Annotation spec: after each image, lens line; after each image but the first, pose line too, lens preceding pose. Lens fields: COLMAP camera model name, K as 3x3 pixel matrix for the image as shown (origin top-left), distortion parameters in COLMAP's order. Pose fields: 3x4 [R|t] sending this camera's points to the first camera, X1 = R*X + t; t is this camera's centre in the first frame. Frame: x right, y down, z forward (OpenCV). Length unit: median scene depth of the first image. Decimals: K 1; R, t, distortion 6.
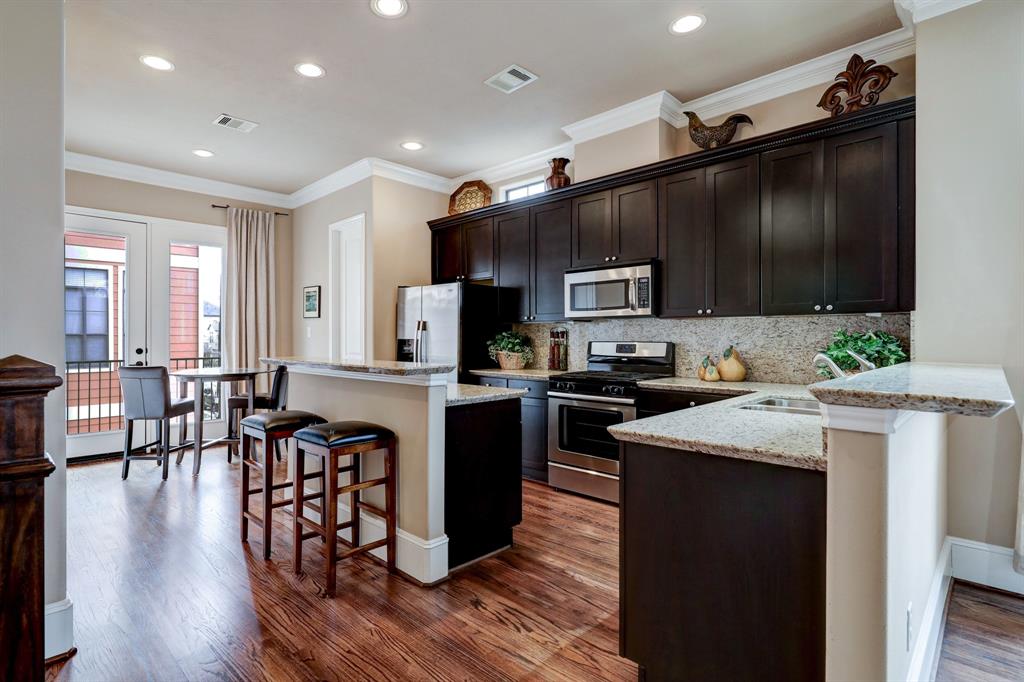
lens RADIAL K [[500.2, 0, 470.6], [0, 500.2, 333.2], [0, 0, 1]] dist [0.001932, -0.000771]
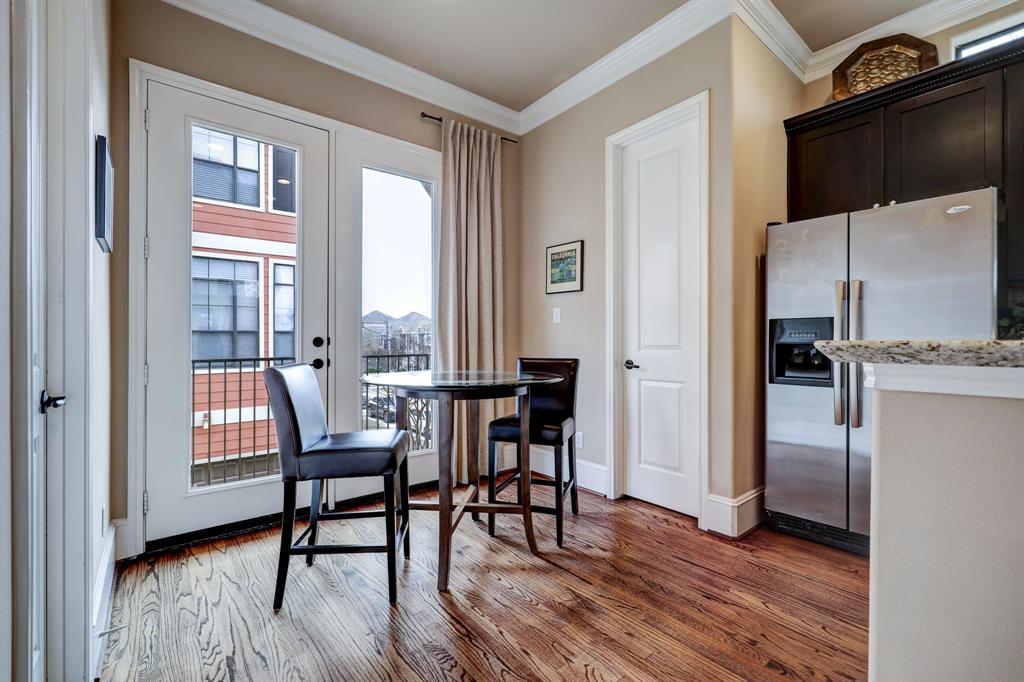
lens RADIAL K [[438.9, 0, 514.3], [0, 438.9, 336.3], [0, 0, 1]] dist [0.004459, 0.000057]
pose [[0.995631, -0.000952, -0.093373, -0.430381], [0.000973, 1.000000, 0.000183, 0.033479], [0.093372, -0.000273, 0.995631, 0.565904]]
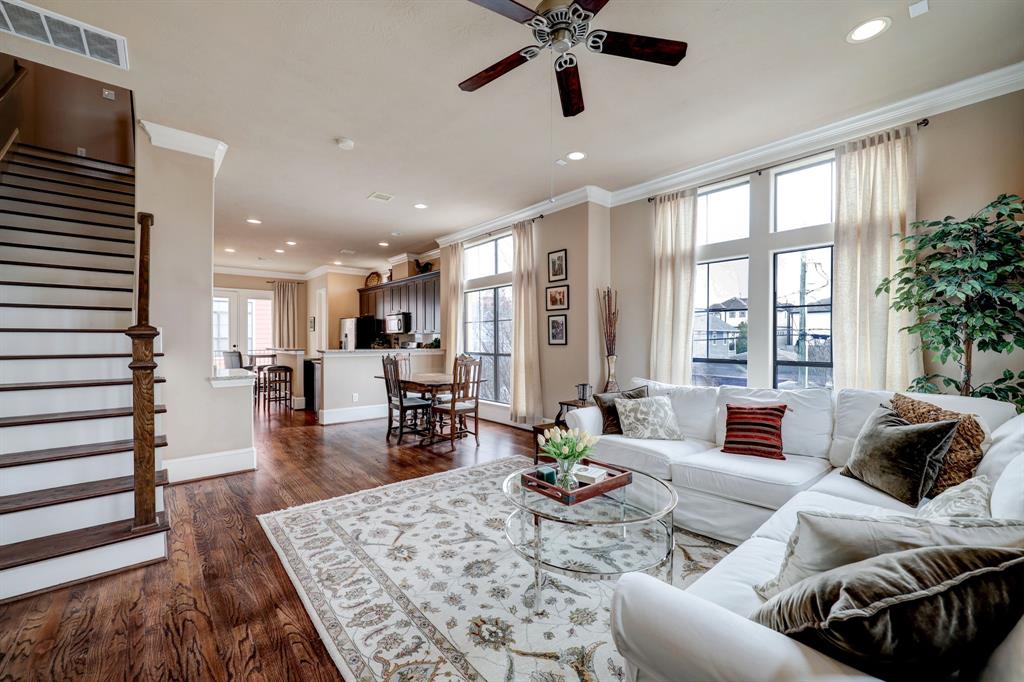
lens RADIAL K [[415.4, 0, 509.2], [0, 415.4, 336.9], [0, 0, 1]] dist [0.003943, -0.000104]
pose [[0.997671, 0.003074, -0.068140, 0.888162], [-0.002836, 0.999990, 0.003583, -0.018535], [0.068150, -0.003381, 0.997669, -1.013239]]
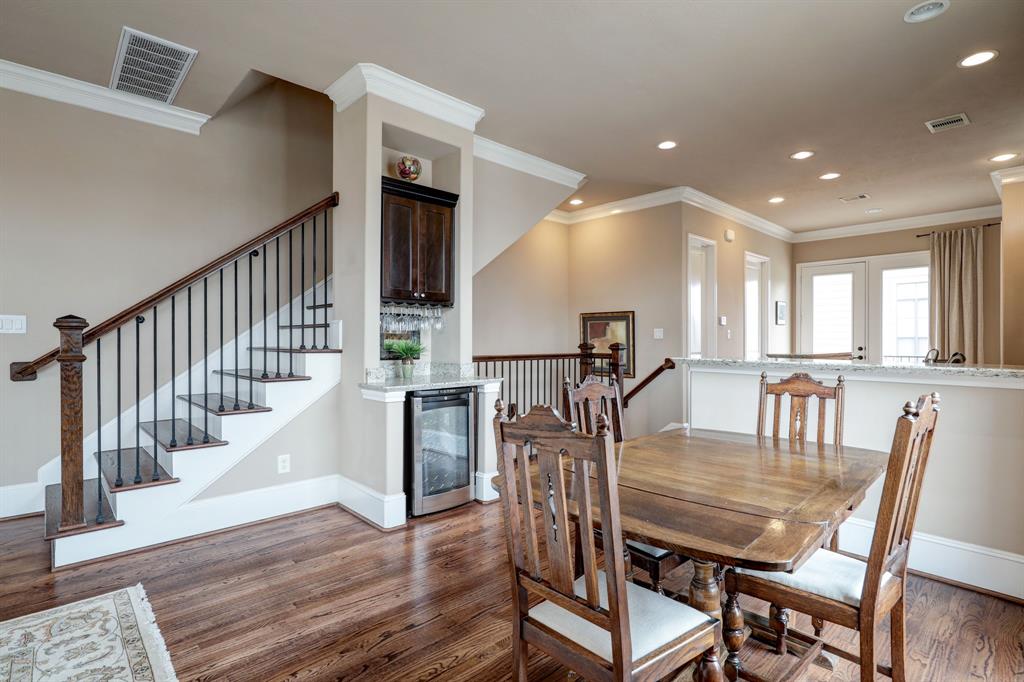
lens RADIAL K [[500.5, 0, 511.6], [0, 500.5, 338.3], [0, 0, 1]] dist [0.004895, 0.000578]
pose [[-0.029108, 0.002810, -0.999572, 0.983216], [0.003273, 0.999991, 0.002716, -0.002846], [0.999571, -0.003192, -0.029117, 0.006650]]
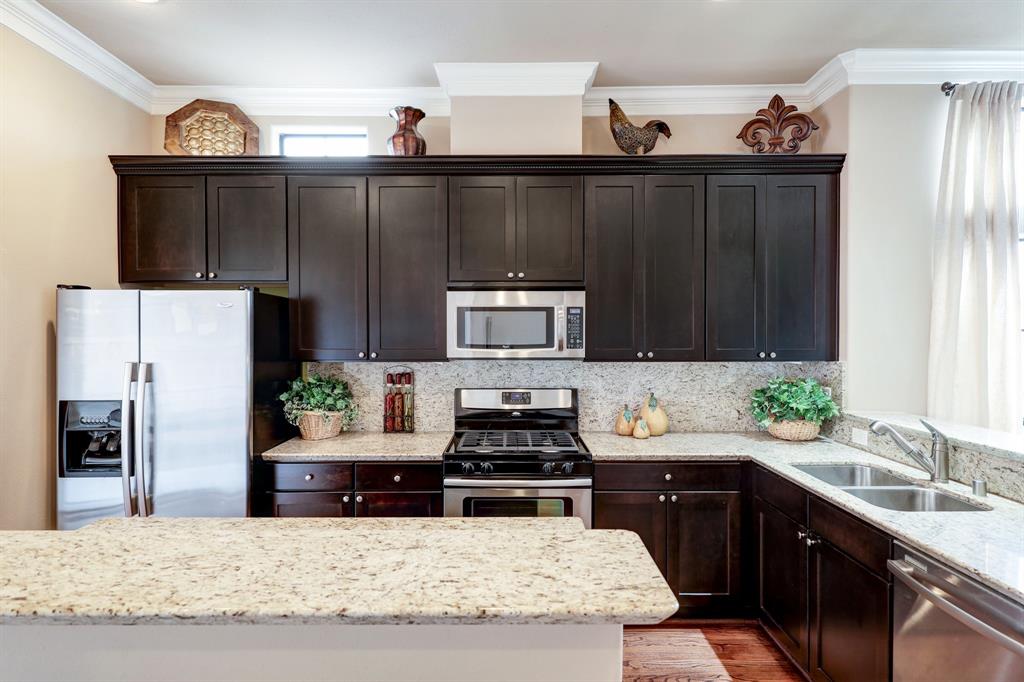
lens RADIAL K [[554.2, 0, 511.9], [0, 554.2, 341.1], [0, 0, 1]] dist [0.002510, 0.000956]
pose [[0.701531, -0.009379, 0.712577, -0.247605], [-0.004121, 0.999843, 0.017217, -0.060803], [-0.712627, -0.015015, 0.701383, 0.399039]]
